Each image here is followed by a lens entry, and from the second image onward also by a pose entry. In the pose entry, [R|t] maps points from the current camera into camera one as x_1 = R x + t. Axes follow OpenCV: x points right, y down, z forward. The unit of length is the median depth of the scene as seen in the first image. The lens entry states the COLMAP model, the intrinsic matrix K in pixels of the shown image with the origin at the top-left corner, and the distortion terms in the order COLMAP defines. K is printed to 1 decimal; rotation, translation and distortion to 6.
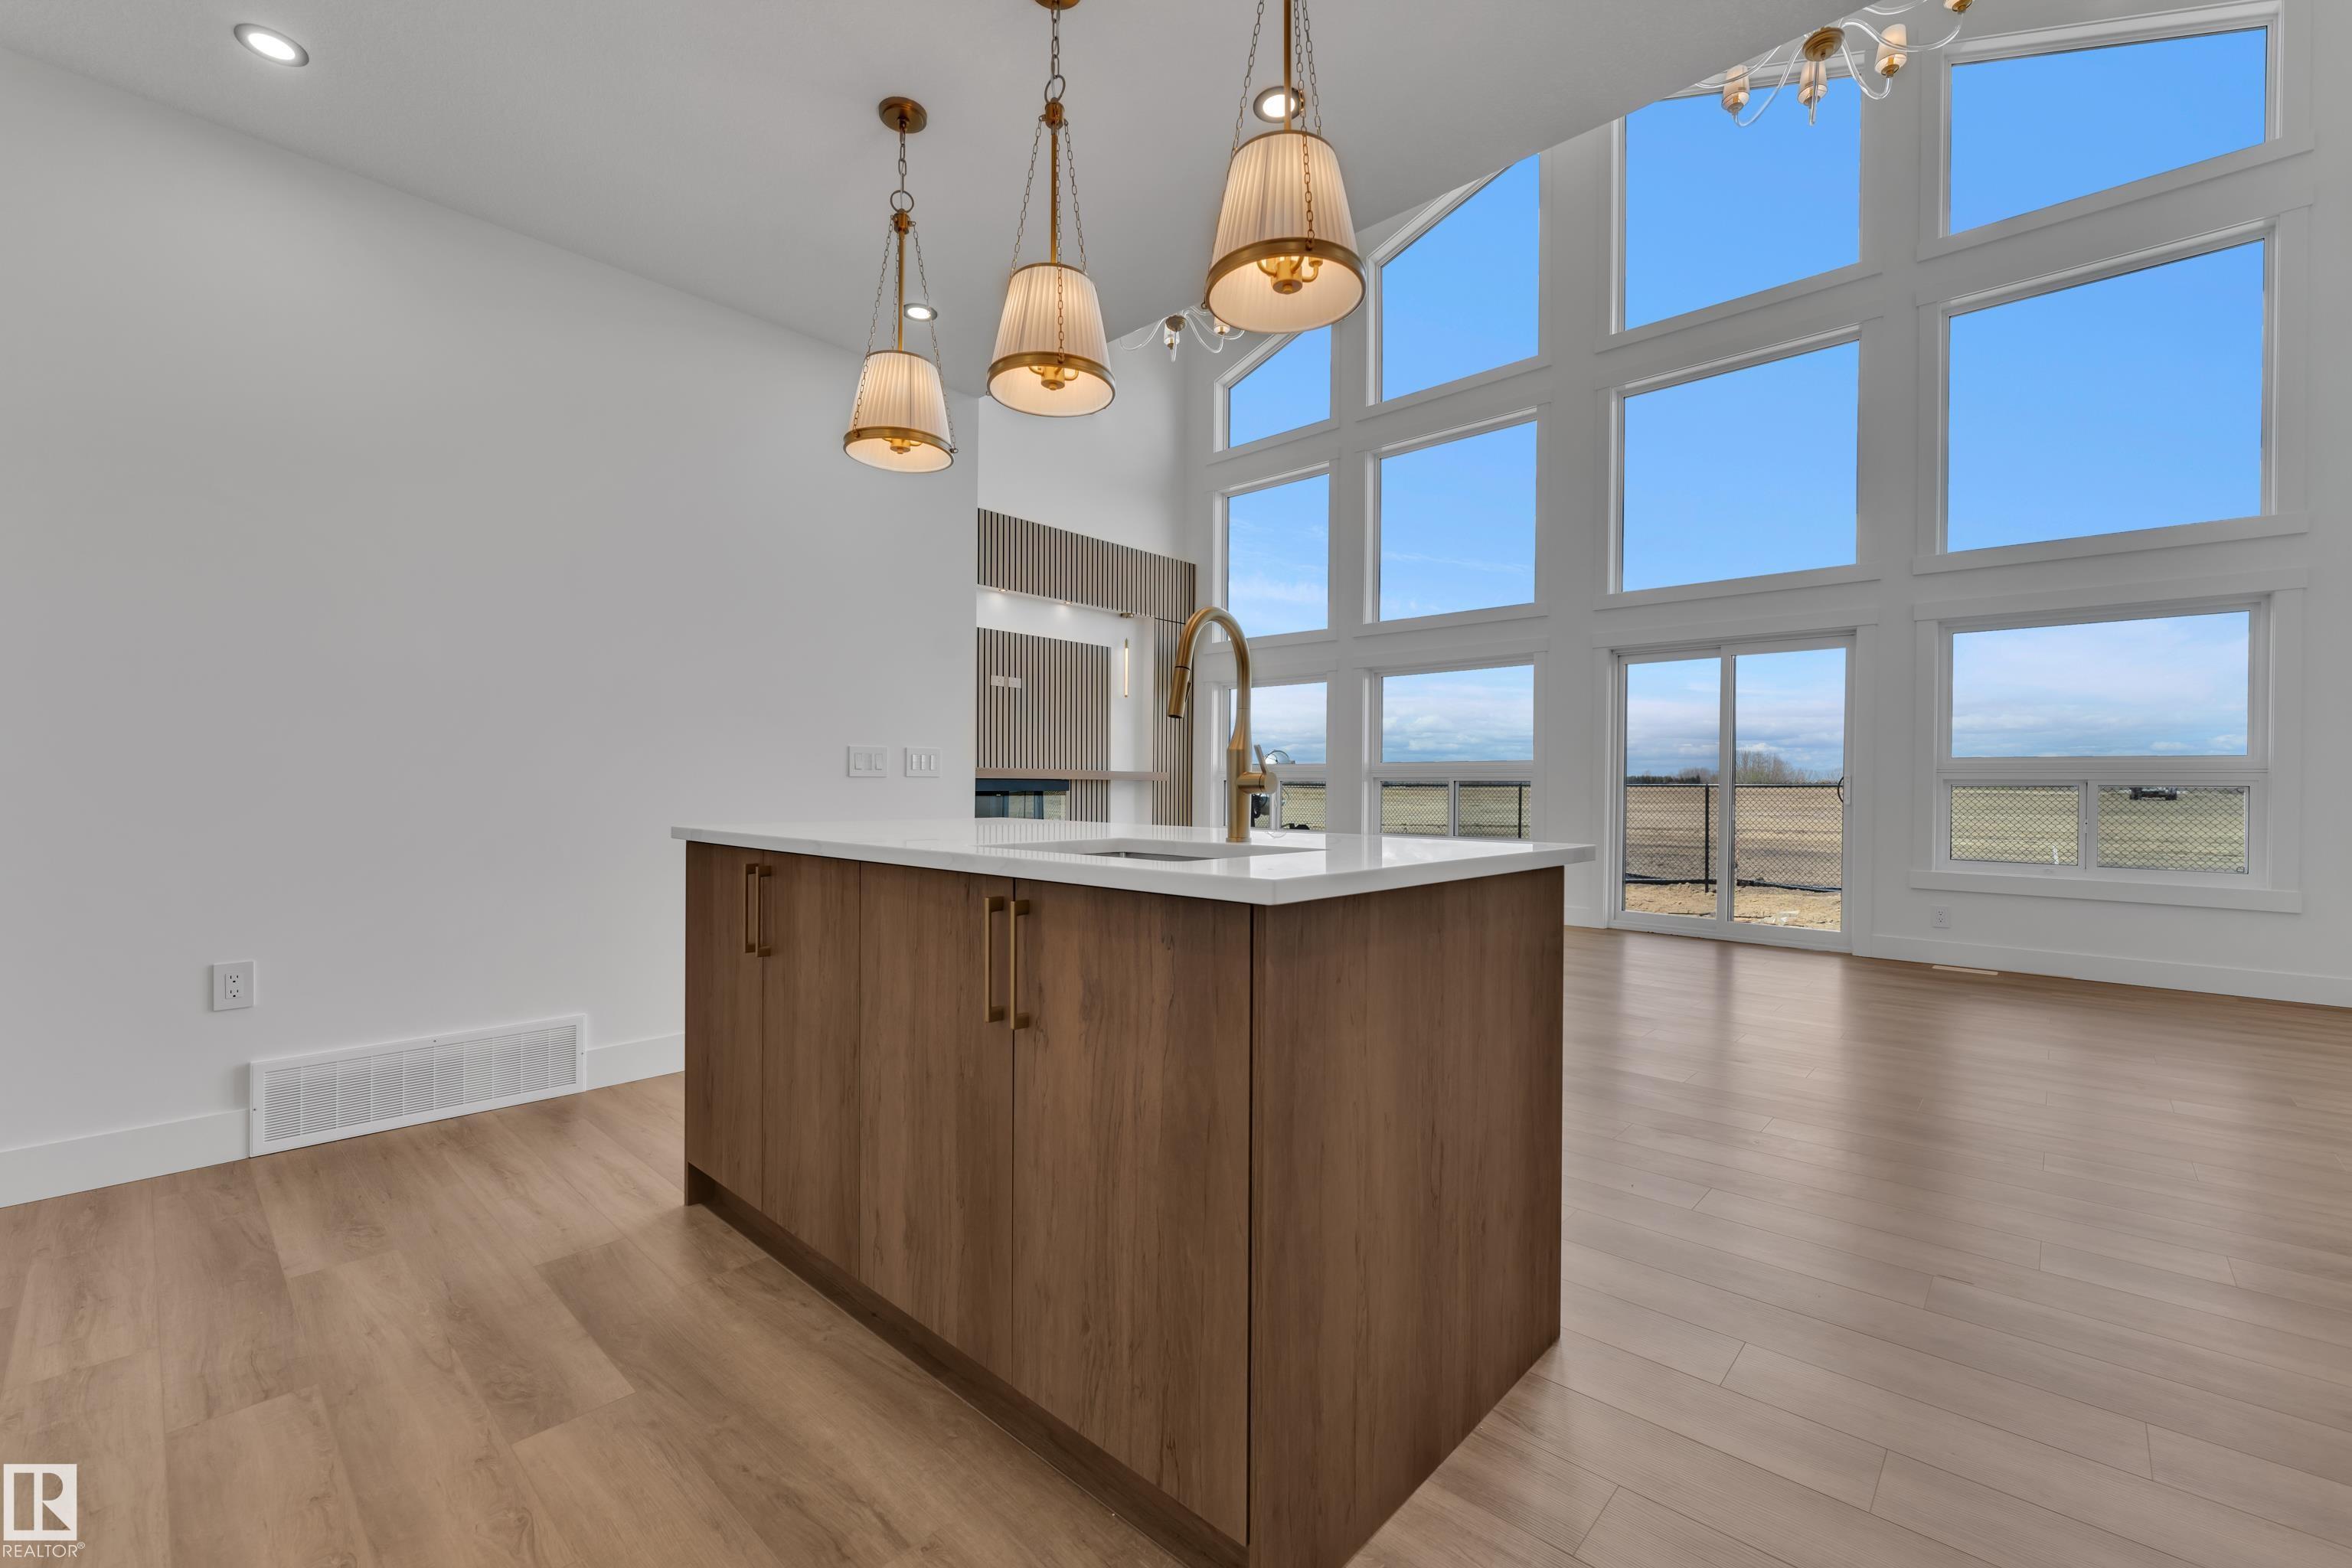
lens RADIAL K [[971.7, 0, 1169.4], [0, 971.7, 792.2], [0, 0, 1]] dist [-0.005291, 0.000615]
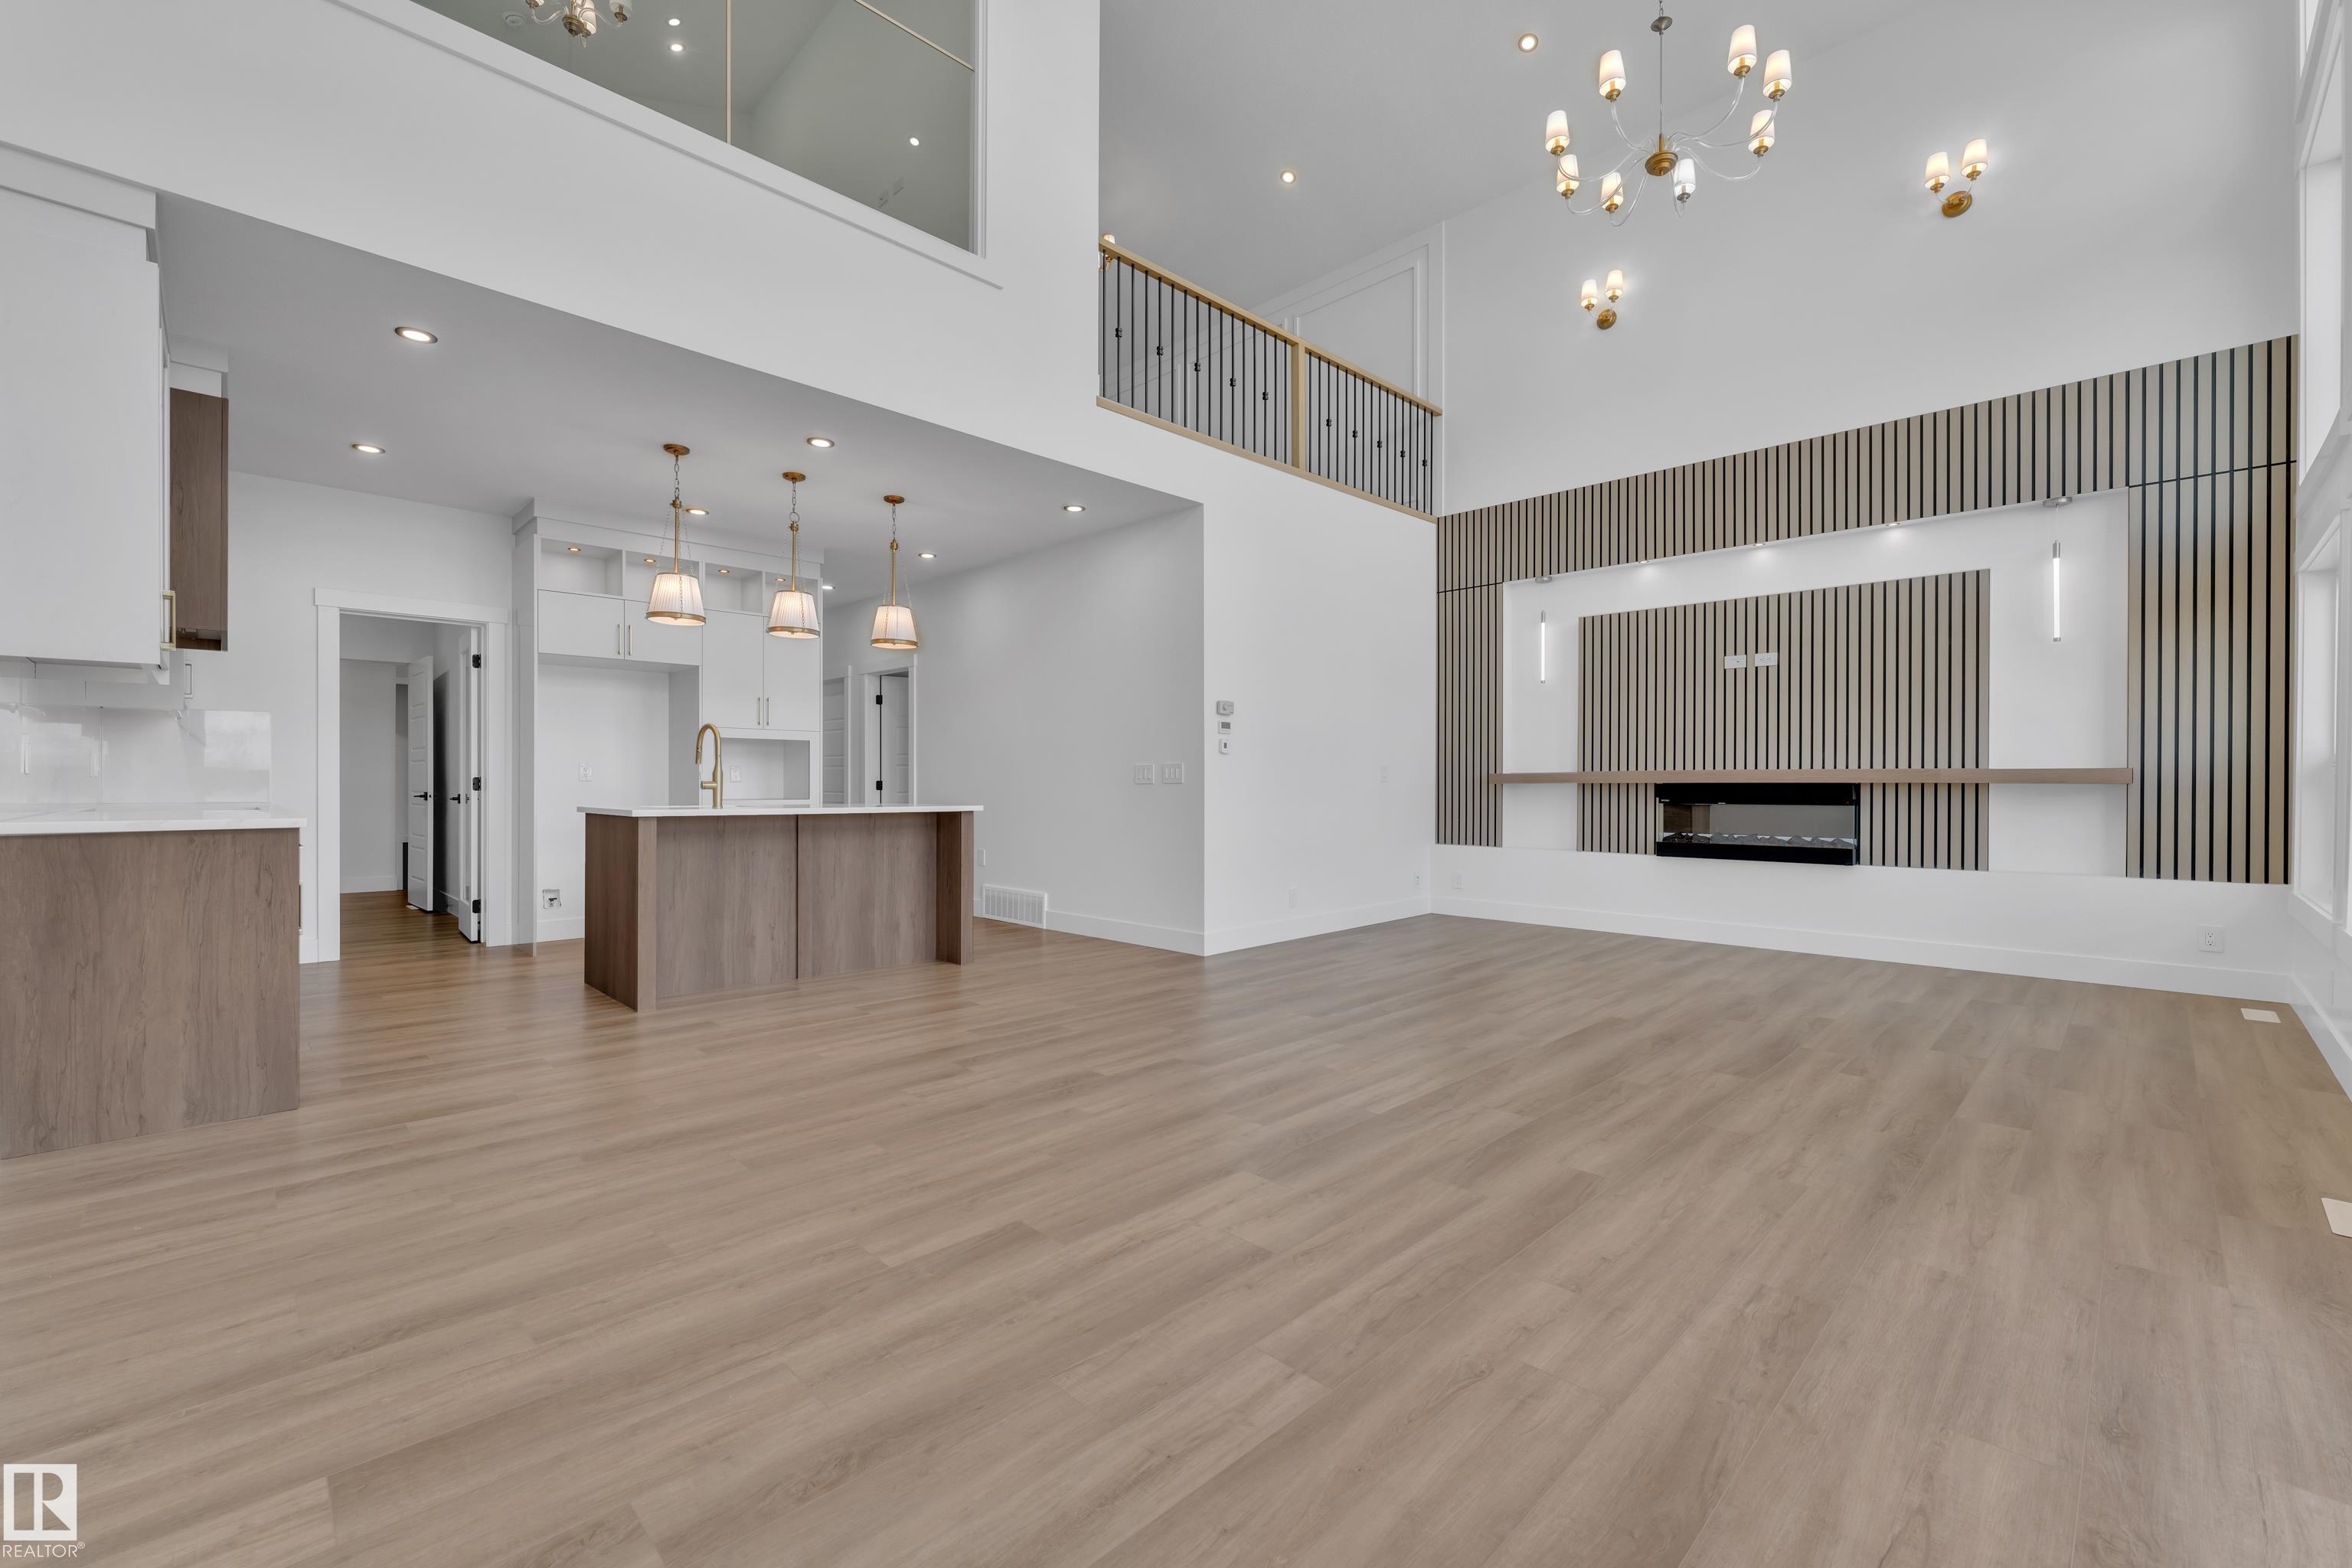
lens RADIAL K [[971.7, 0, 1177.2], [0, 971.7, 785.9], [0, 0, 1]] dist [-0.005291, 0.000615]
pose [[-0.038614, -0.007616, -0.999225, 0.781241], [-0.010697, 0.999917, -0.007208, -0.000812], [0.999197, 0.010410, -0.038692, 0.687714]]
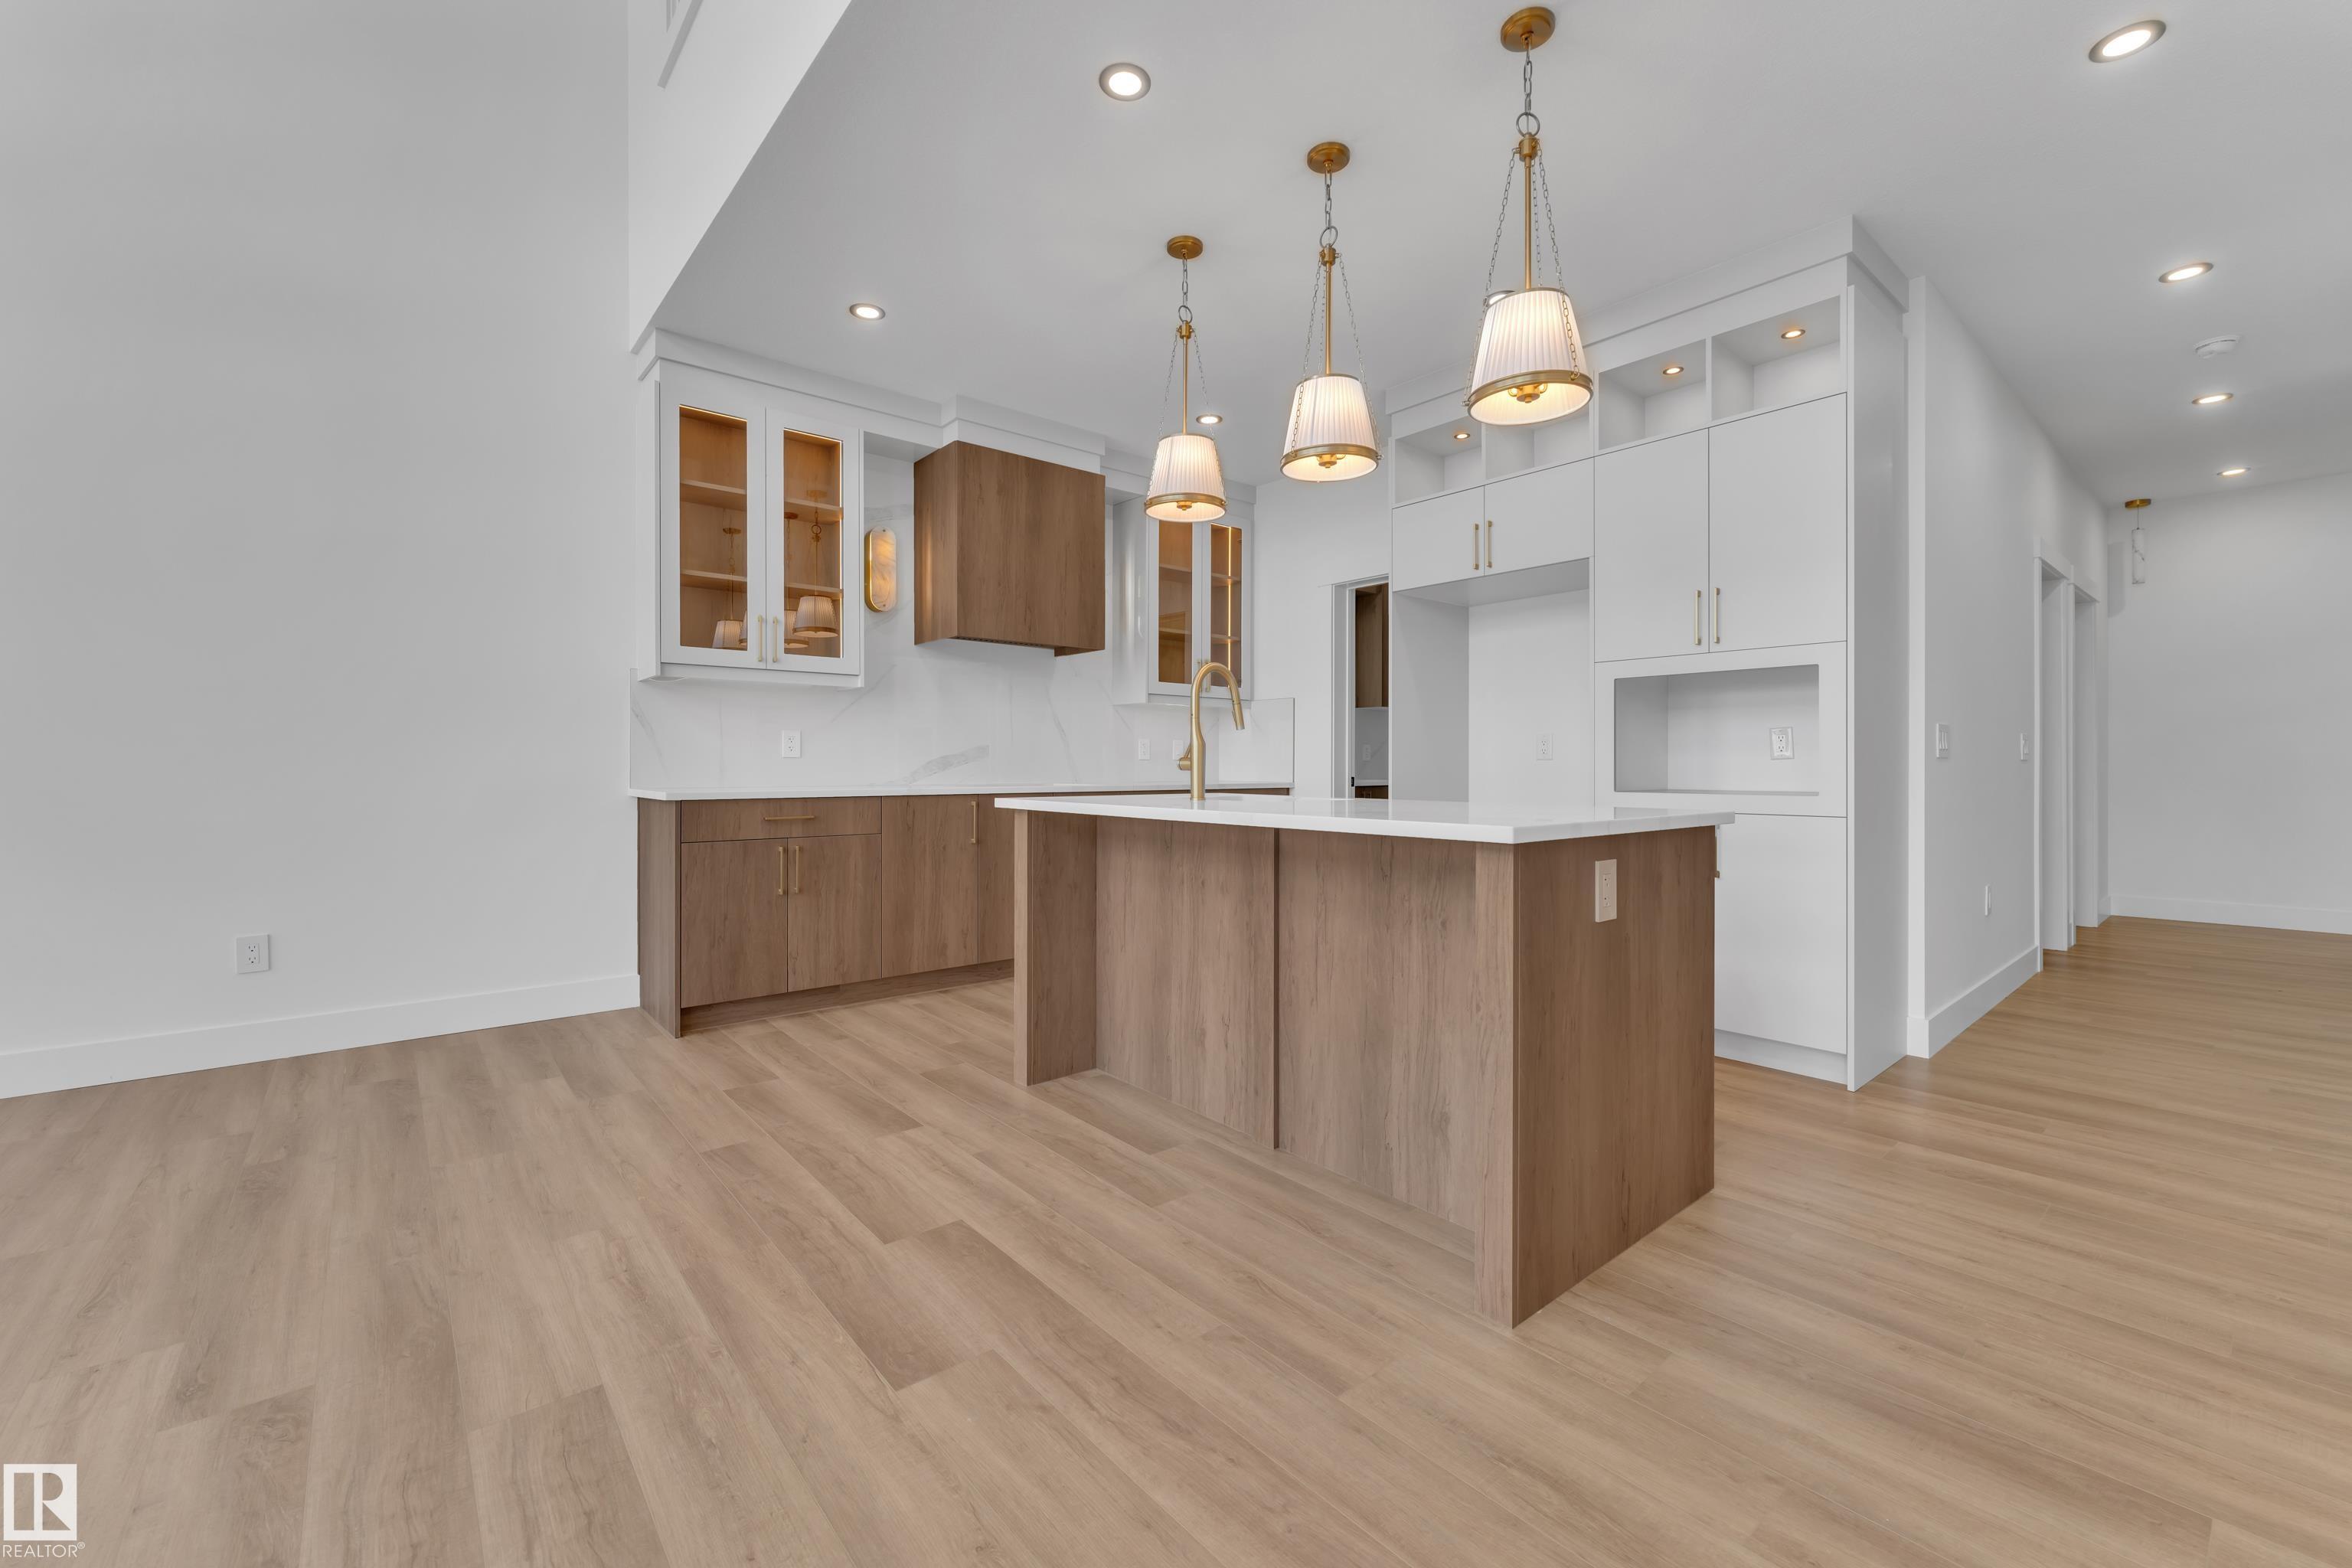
lens RADIAL K [[945.9, 0, 1163.0], [0, 945.9, 768.5], [0, 0, 1]] dist [0.000342, 0.001398]
pose [[-0.992016, -0.008685, 0.125812, -0.020803], [-0.007129, 0.999893, 0.012809, -0.006405], [-0.125910, 0.011810, -0.991971, 0.747650]]
